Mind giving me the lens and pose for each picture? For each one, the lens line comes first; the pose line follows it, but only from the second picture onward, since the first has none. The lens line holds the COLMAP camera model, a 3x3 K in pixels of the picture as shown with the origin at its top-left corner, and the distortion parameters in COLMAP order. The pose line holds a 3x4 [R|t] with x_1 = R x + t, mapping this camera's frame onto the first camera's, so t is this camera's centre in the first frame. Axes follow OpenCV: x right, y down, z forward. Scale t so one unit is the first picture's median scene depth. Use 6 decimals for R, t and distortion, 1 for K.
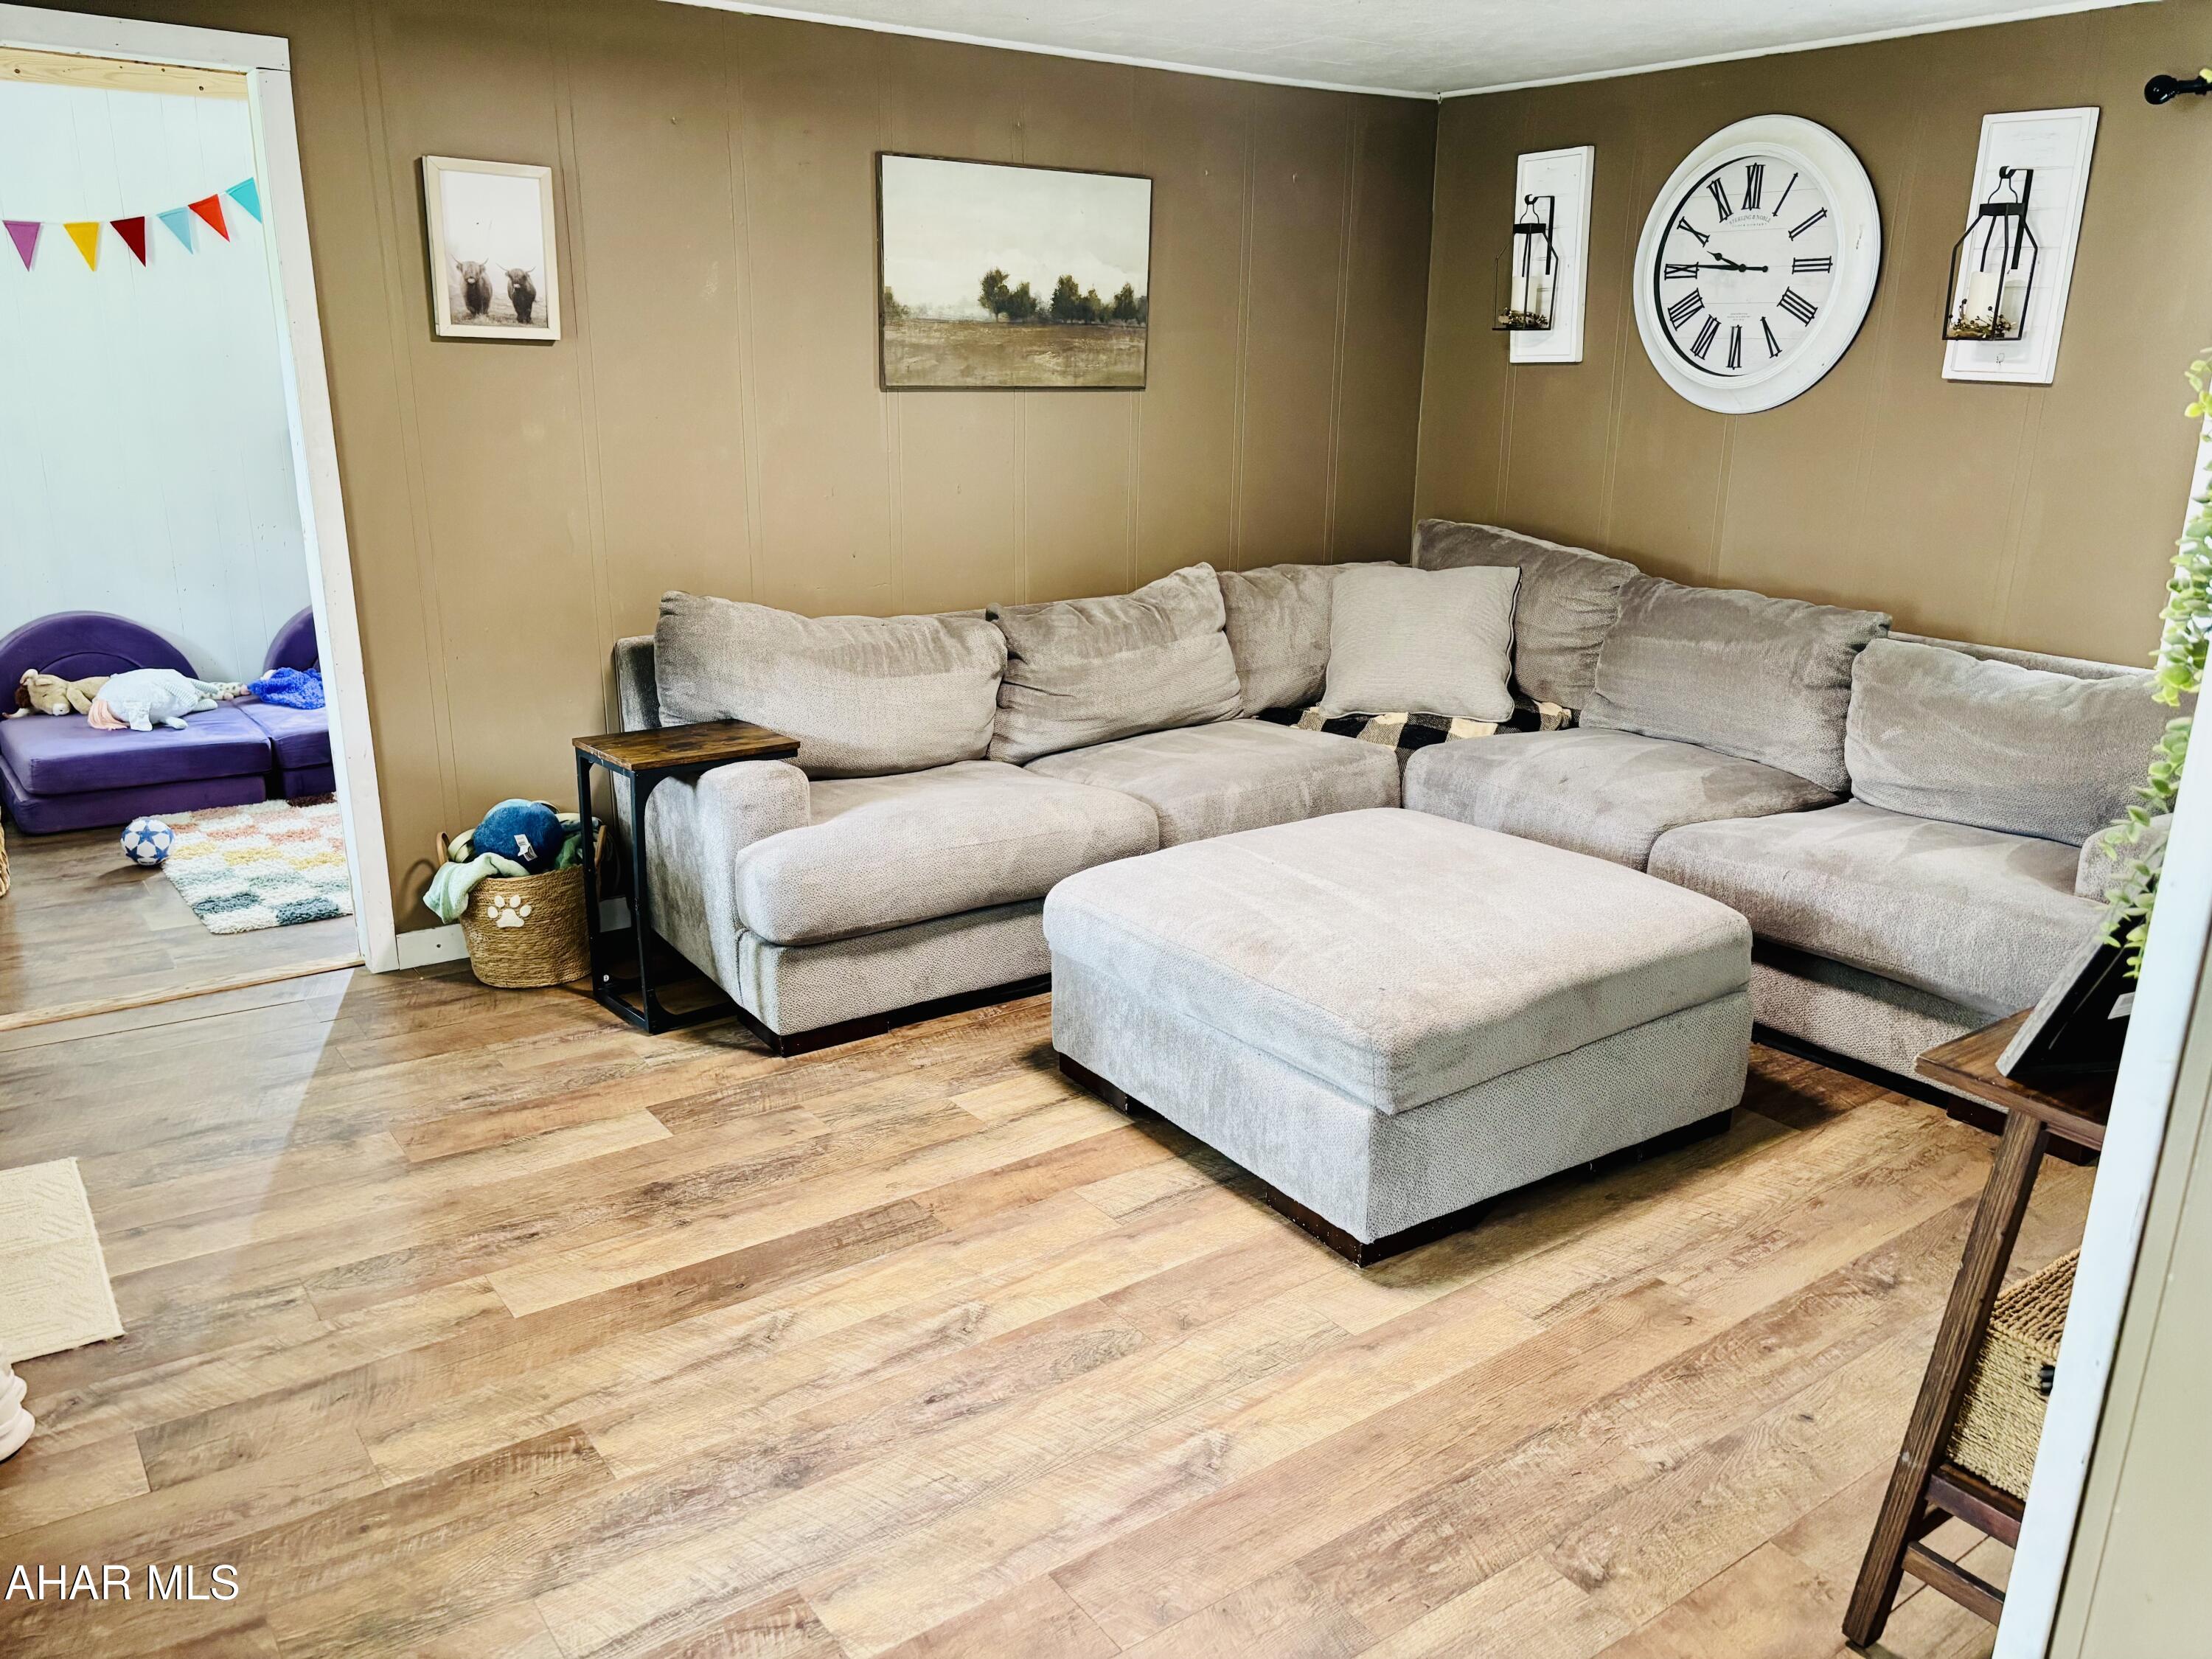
lens RADIAL K [[1686.2, 0, 1097.4], [0, 1686.2, 828.0], [0, 0, 1]] dist [0.040487, -0.042095]
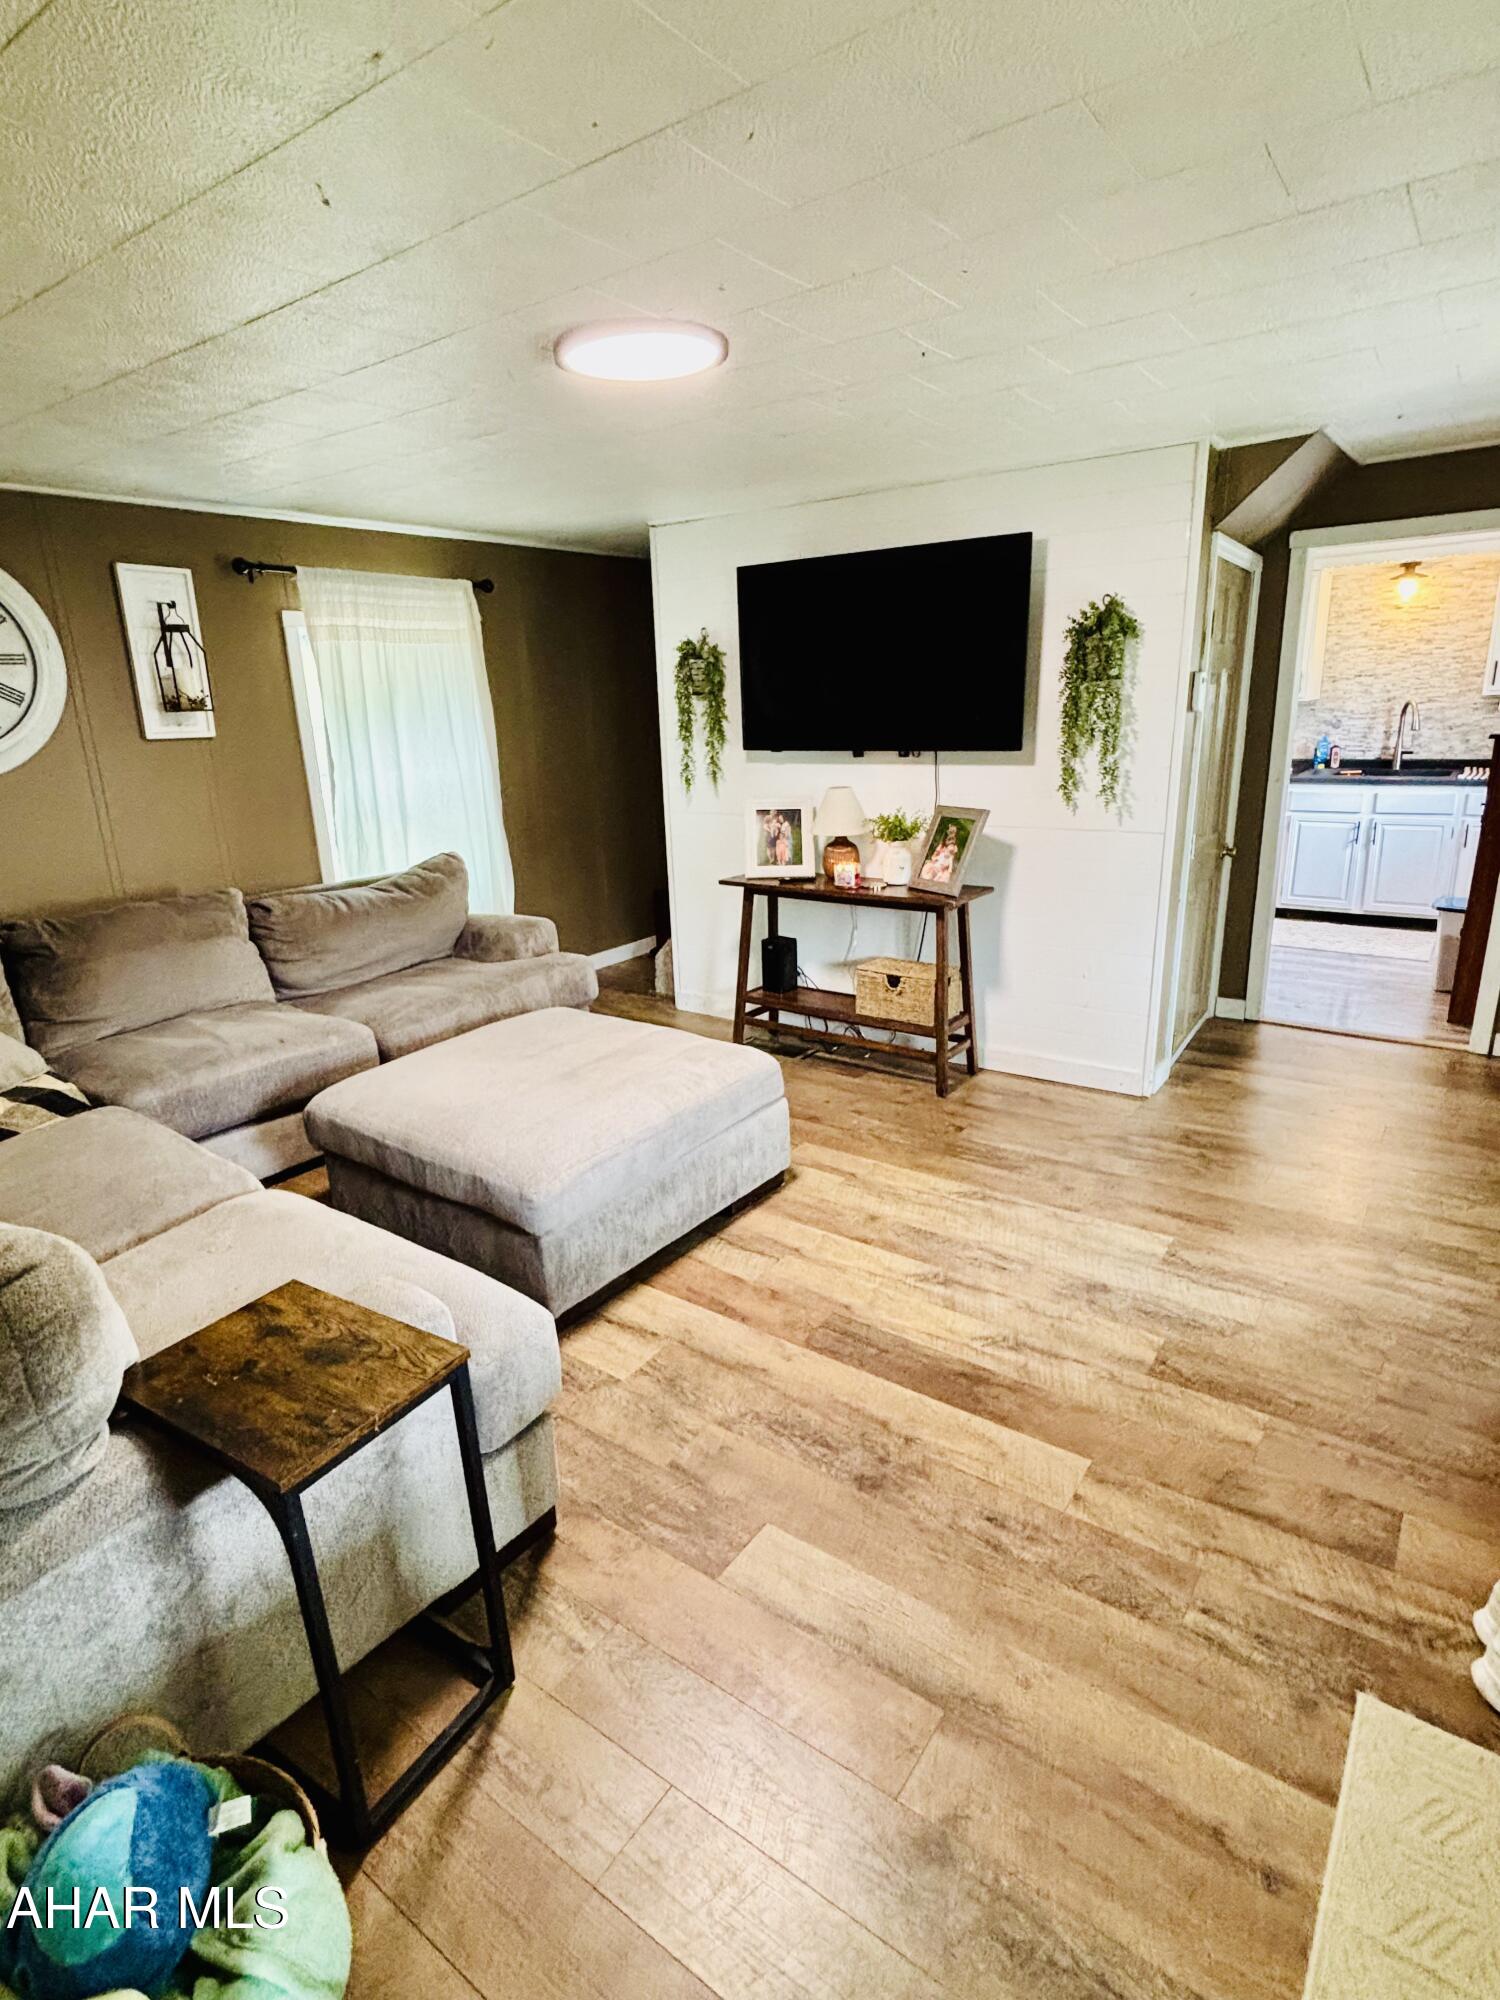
lens RADIAL K [[1009.4, 0, 743.4], [0, 1009.4, 997.3], [0, 0, 1]] dist [0.001072, 0.002626]
pose [[-0.303789, -0.284114, 0.909391, -0.867775], [0.291095, 0.881178, 0.372543, -0.392377], [-0.907180, 0.377894, -0.184988, 1.252022]]
